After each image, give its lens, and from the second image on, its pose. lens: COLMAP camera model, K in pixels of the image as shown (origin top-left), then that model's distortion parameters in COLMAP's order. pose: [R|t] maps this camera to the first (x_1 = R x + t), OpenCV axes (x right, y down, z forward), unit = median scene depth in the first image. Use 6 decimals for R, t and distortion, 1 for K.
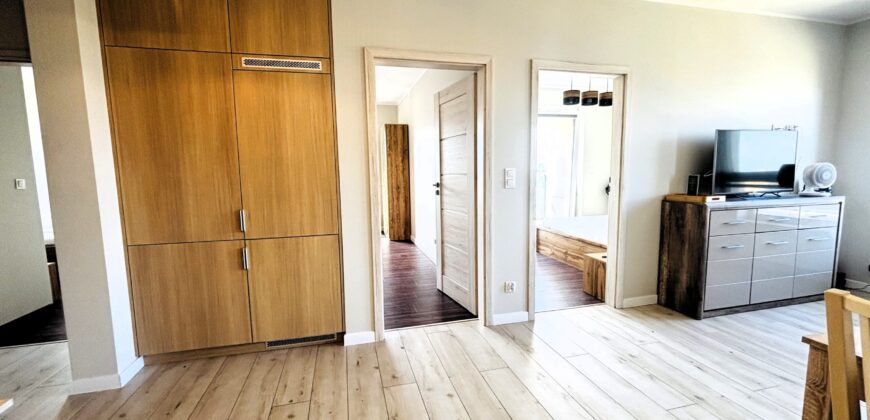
lens RADIAL K [[356.1, 0, 438.4], [0, 356.1, 212.5], [0, 0, 1]] dist [0.003307, -0.000146]
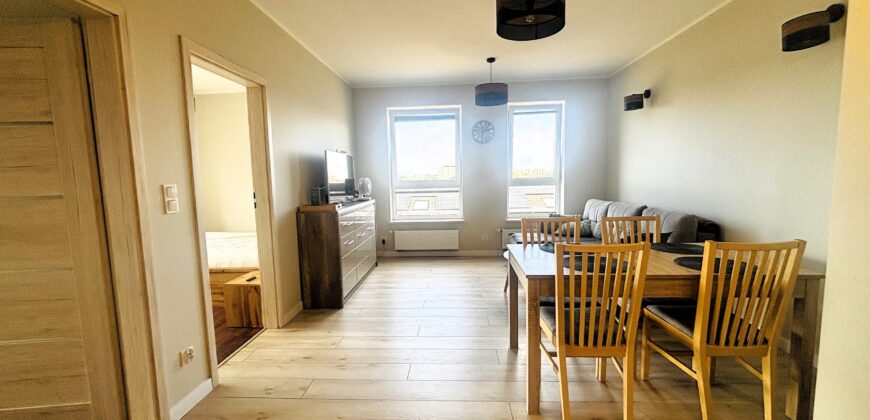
lens RADIAL K [[356.1, 0, 437.8], [0, 356.1, 209.6], [0, 0, 1]] dist [0.003307, -0.000146]
pose [[0.300894, -0.083098, 0.950030, -0.260329], [0.124527, 0.991091, 0.047249, -0.039890], [-0.945492, 0.104088, 0.308562, 0.273573]]
